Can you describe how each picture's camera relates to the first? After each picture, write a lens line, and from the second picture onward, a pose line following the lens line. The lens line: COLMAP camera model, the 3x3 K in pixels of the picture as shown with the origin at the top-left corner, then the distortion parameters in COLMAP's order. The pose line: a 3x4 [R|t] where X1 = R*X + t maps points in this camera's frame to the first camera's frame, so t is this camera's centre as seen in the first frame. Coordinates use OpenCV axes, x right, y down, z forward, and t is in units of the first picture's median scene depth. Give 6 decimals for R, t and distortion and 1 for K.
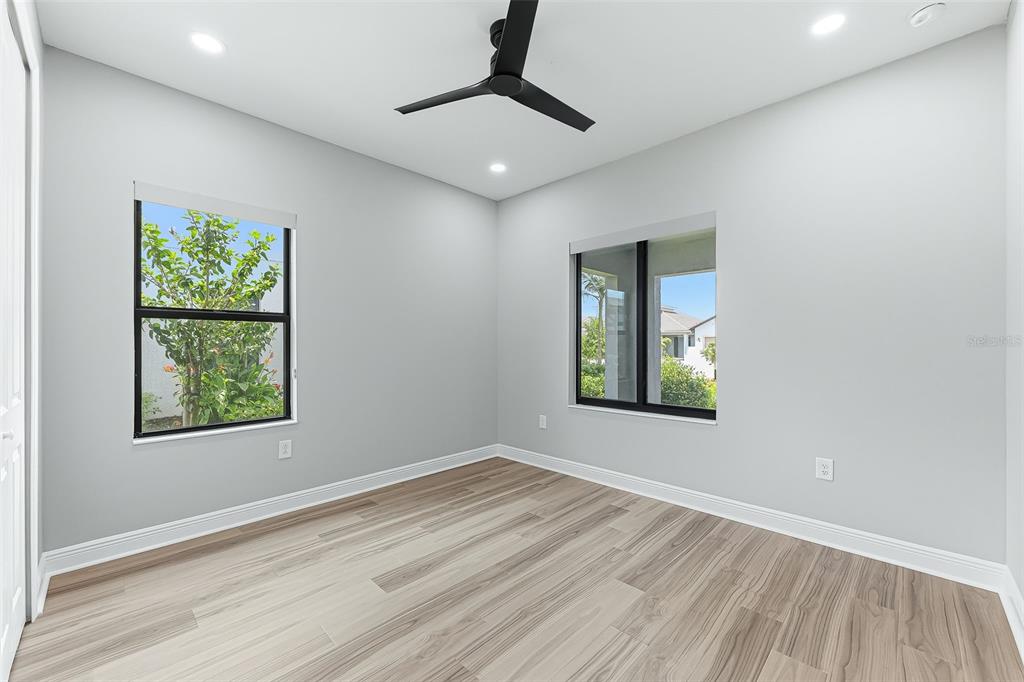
lens RADIAL K [[410.8, 0, 509.8], [0, 410.8, 339.9], [0, 0, 1]] dist [0.000414, 0.000205]
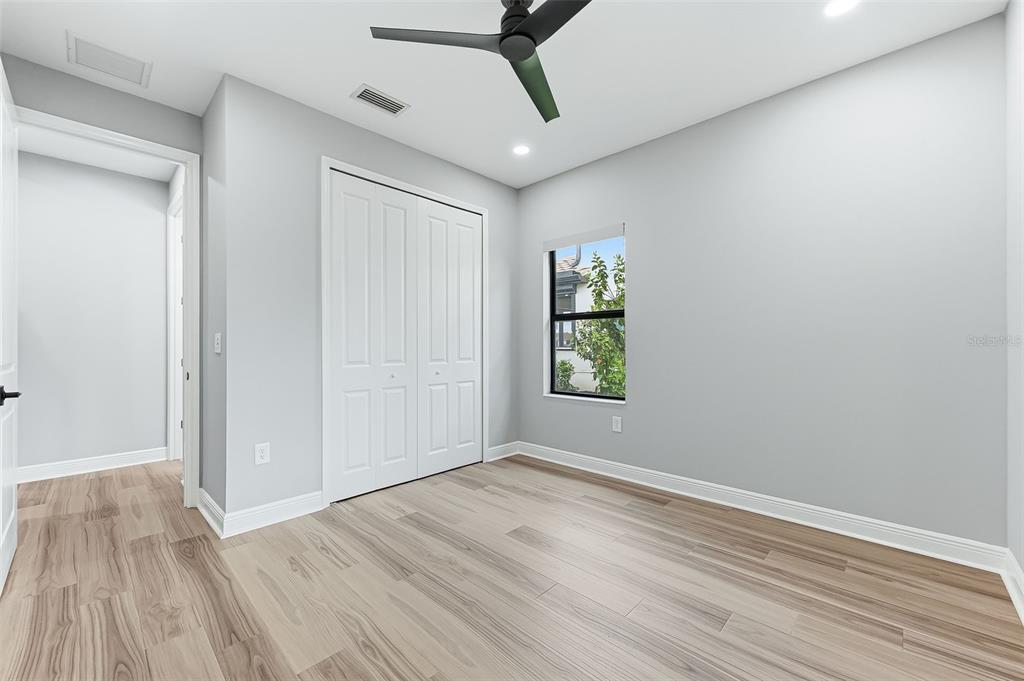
lens RADIAL K [[410.8, 0, 509.8], [0, 410.8, 339.4], [0, 0, 1]] dist [0.000414, 0.000205]
pose [[0.002596, -0.012587, -0.999917, 0.639636], [0.015567, 0.999800, -0.012545, 0.031235], [0.999875, -0.015533, 0.002792, 0.689098]]
